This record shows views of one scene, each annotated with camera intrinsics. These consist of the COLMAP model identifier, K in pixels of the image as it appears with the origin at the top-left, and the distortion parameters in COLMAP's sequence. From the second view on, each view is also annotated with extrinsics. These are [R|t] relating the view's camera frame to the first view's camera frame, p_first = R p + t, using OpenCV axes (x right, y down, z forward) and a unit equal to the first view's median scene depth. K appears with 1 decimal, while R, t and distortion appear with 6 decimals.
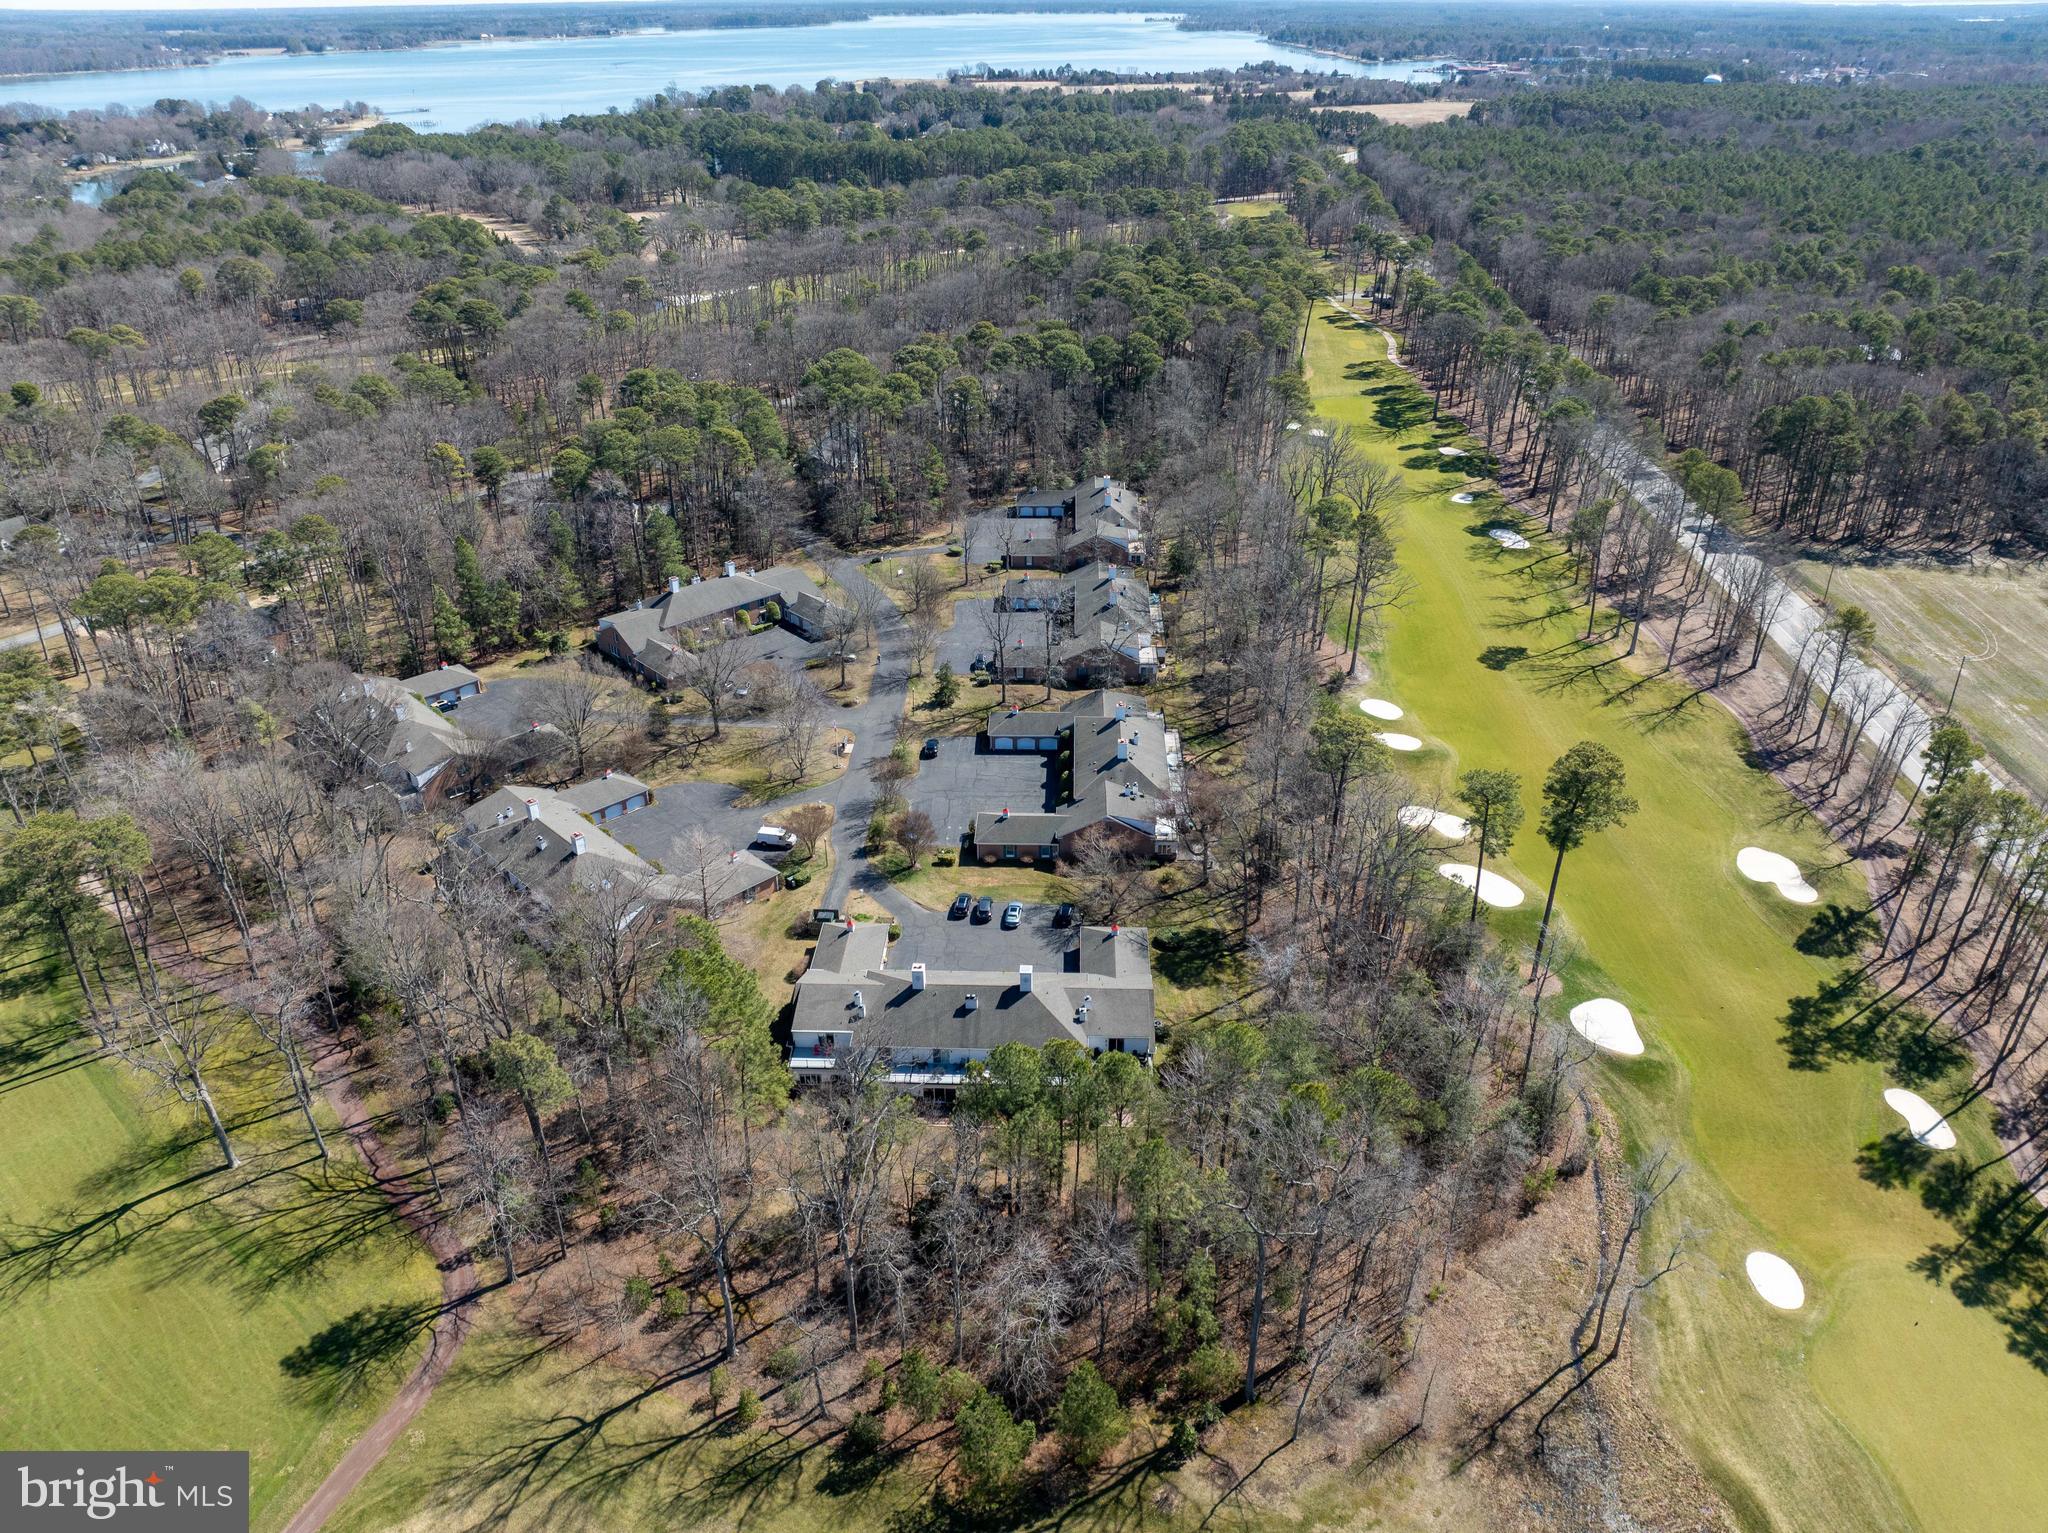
lens RADIAL K [[1444.9, 0, 1030.3], [0, 1444.9, 762.2], [0, 0, 1]] dist [-0.046556, 0.014764]
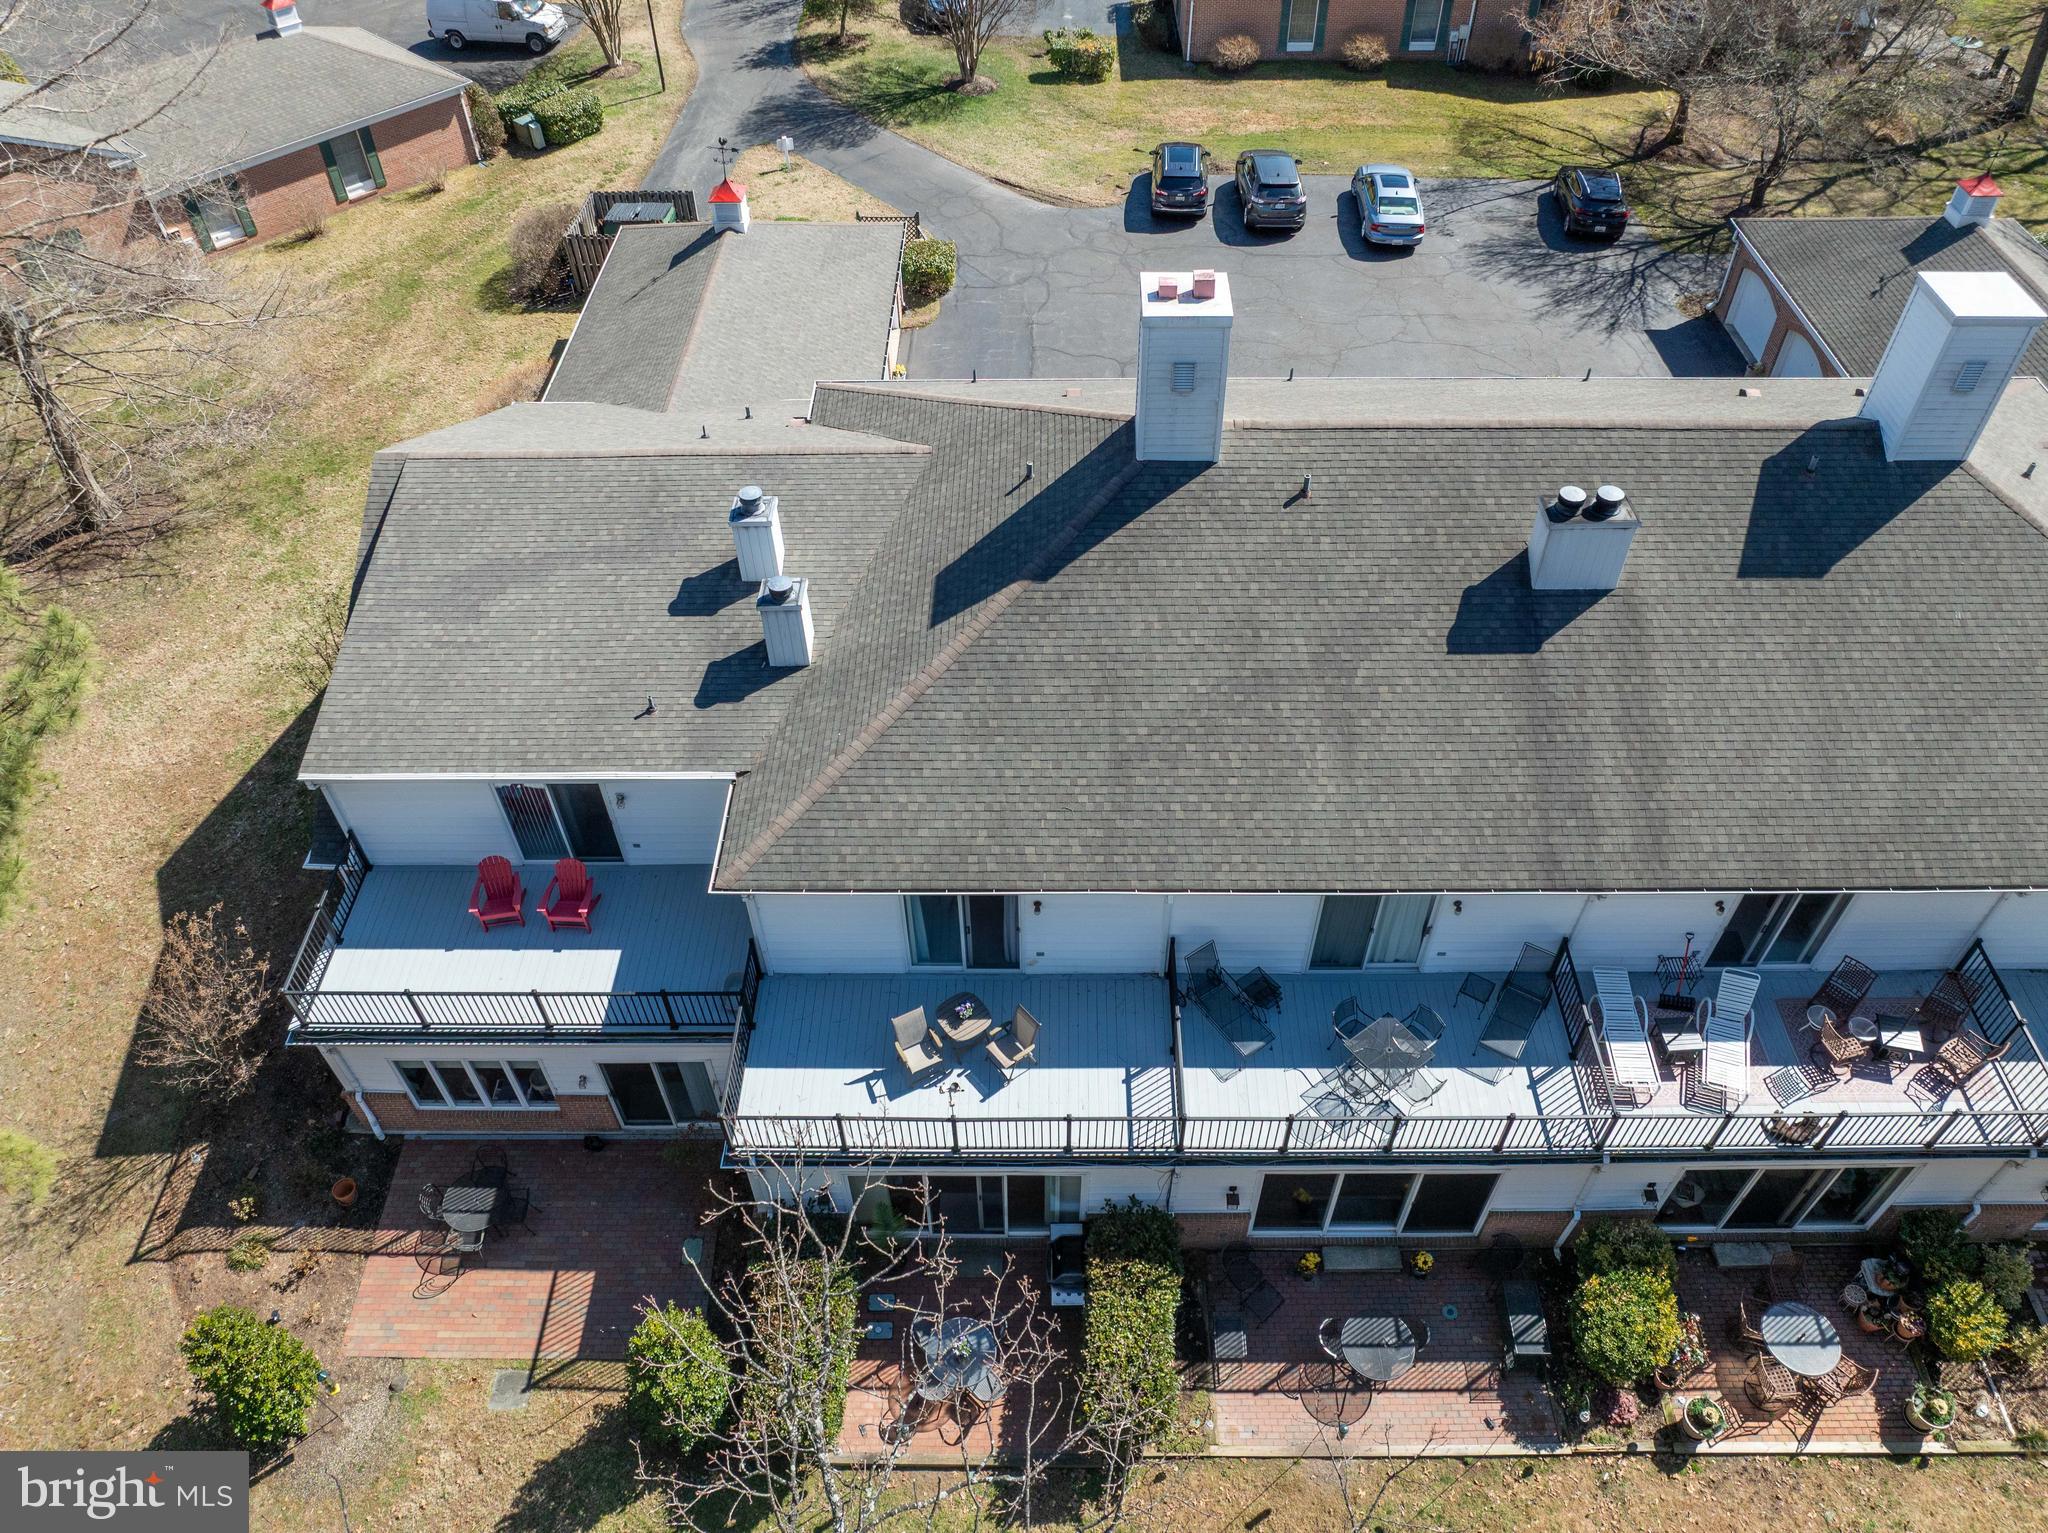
lens RADIAL K [[1444.9, 0, 1027.2], [0, 1444.9, 764.9], [0, 0, 1]] dist [-0.046556, 0.014764]
pose [[0.999501, -0.027508, 0.015501, -0.058864], [0.021482, 0.952212, 0.304681, 0.087807], [-0.023141, -0.304197, 0.952328, 0.527787]]
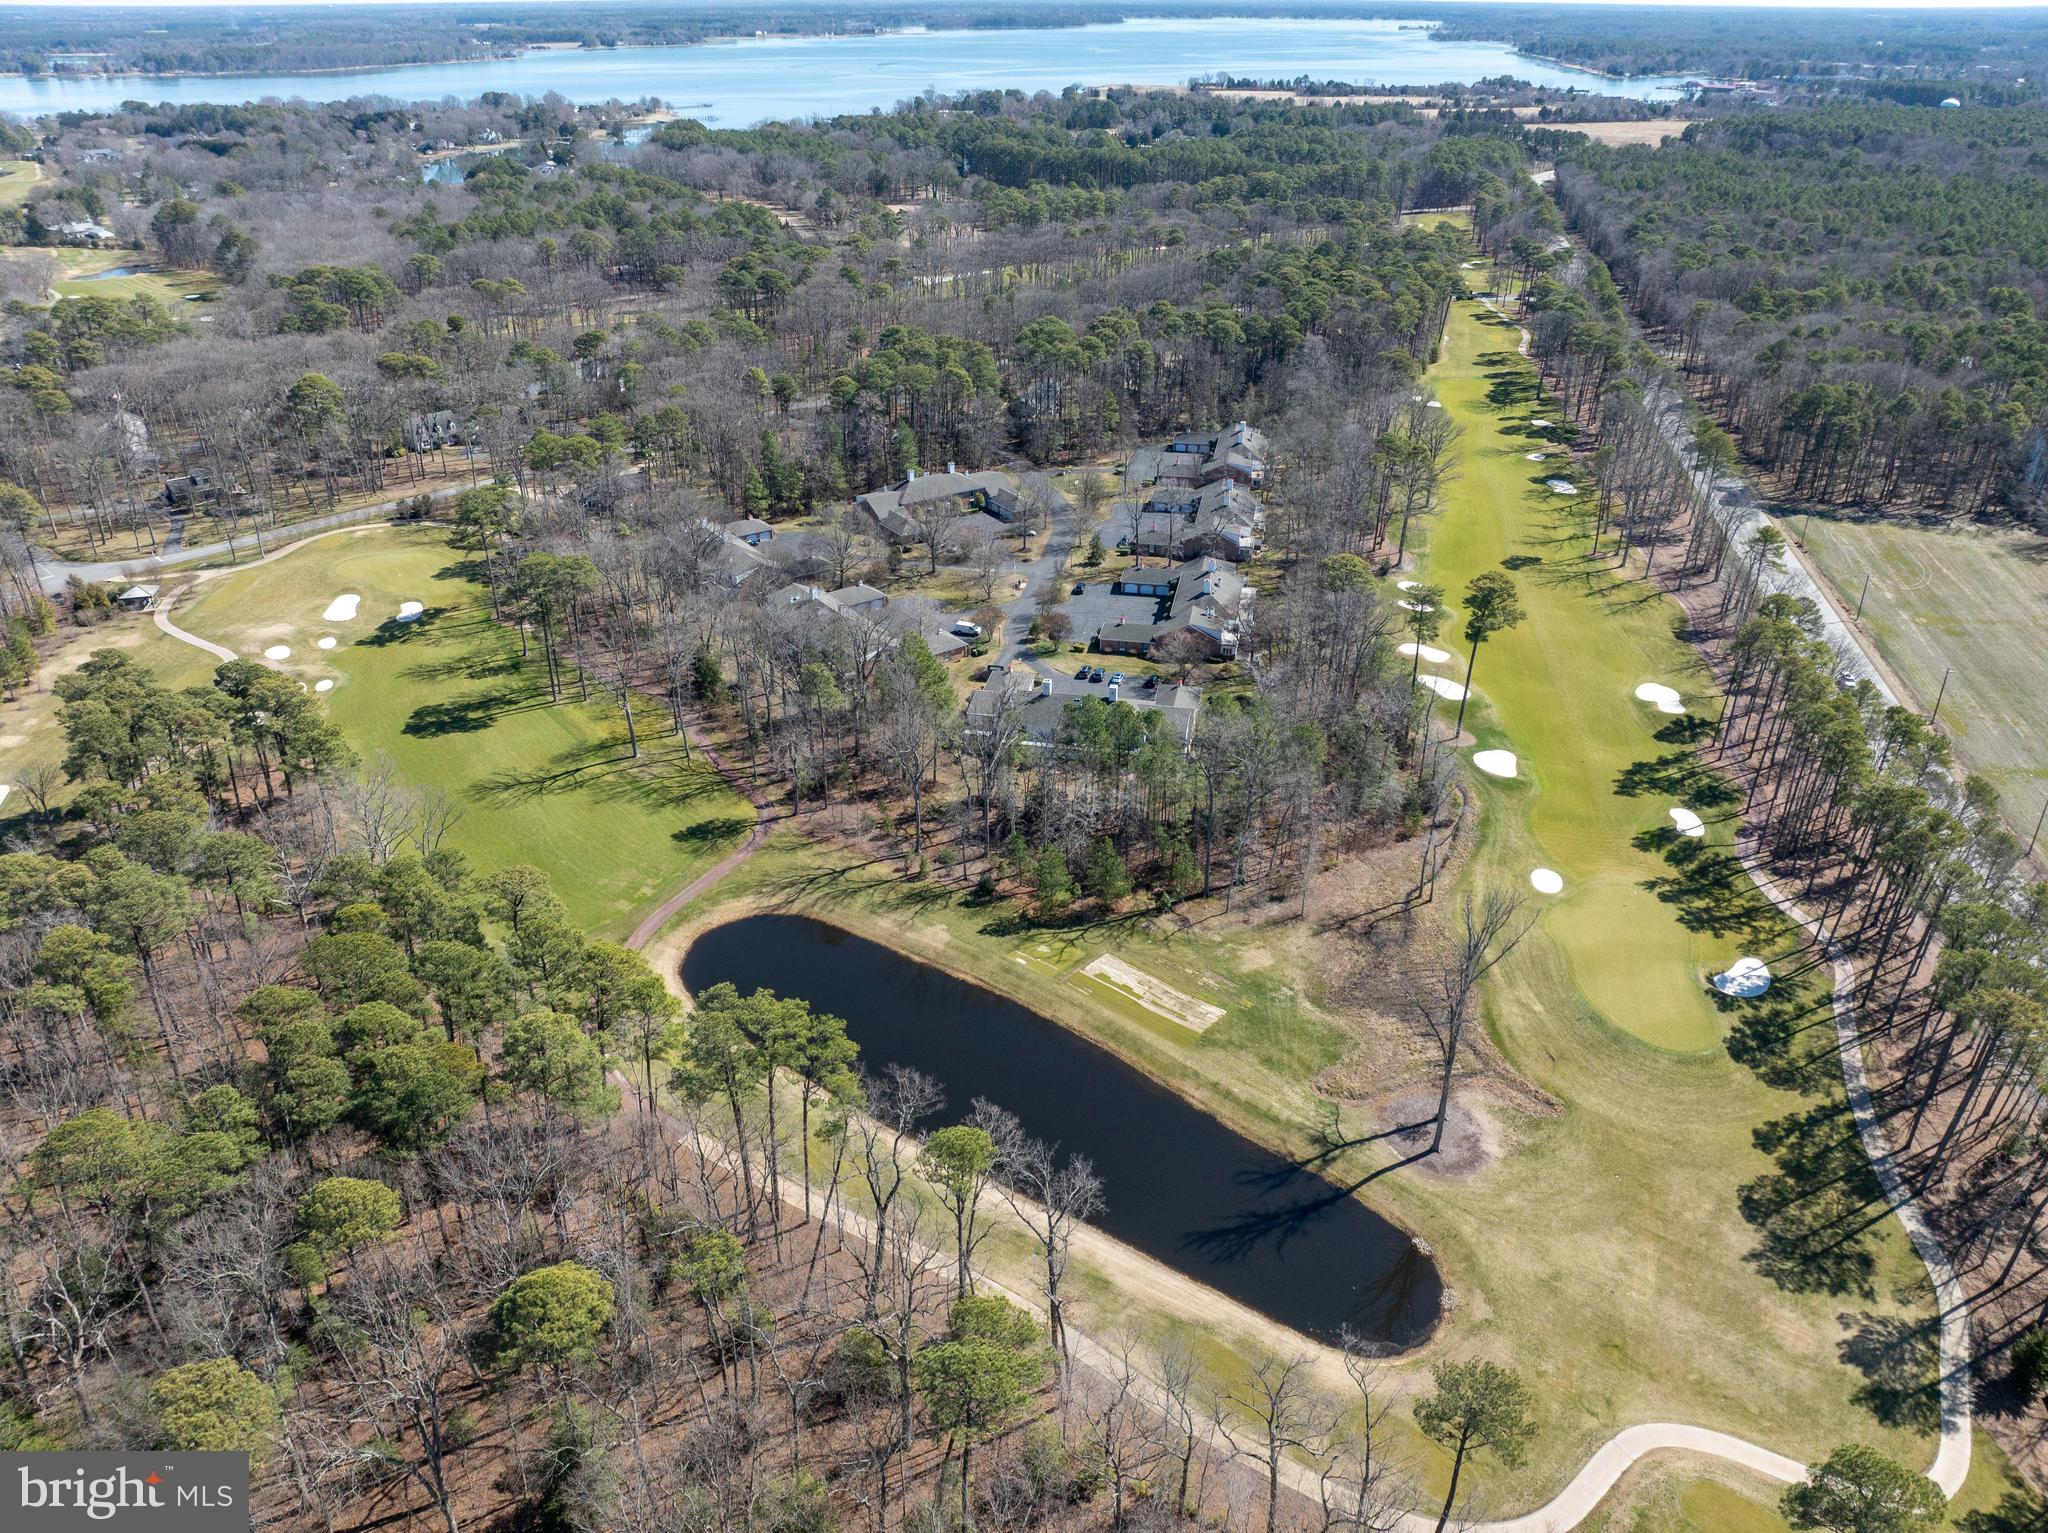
lens RADIAL K [[1444.9, 0, 1021.4], [0, 1444.9, 774.2], [0, 0, 1]] dist [-0.046556, 0.014764]
pose [[0.986397, 0.082681, -0.142076, 0.080131], [-0.081694, 0.996576, 0.012774, 0.139961], [0.142646, -0.000993, 0.989773, -0.366143]]
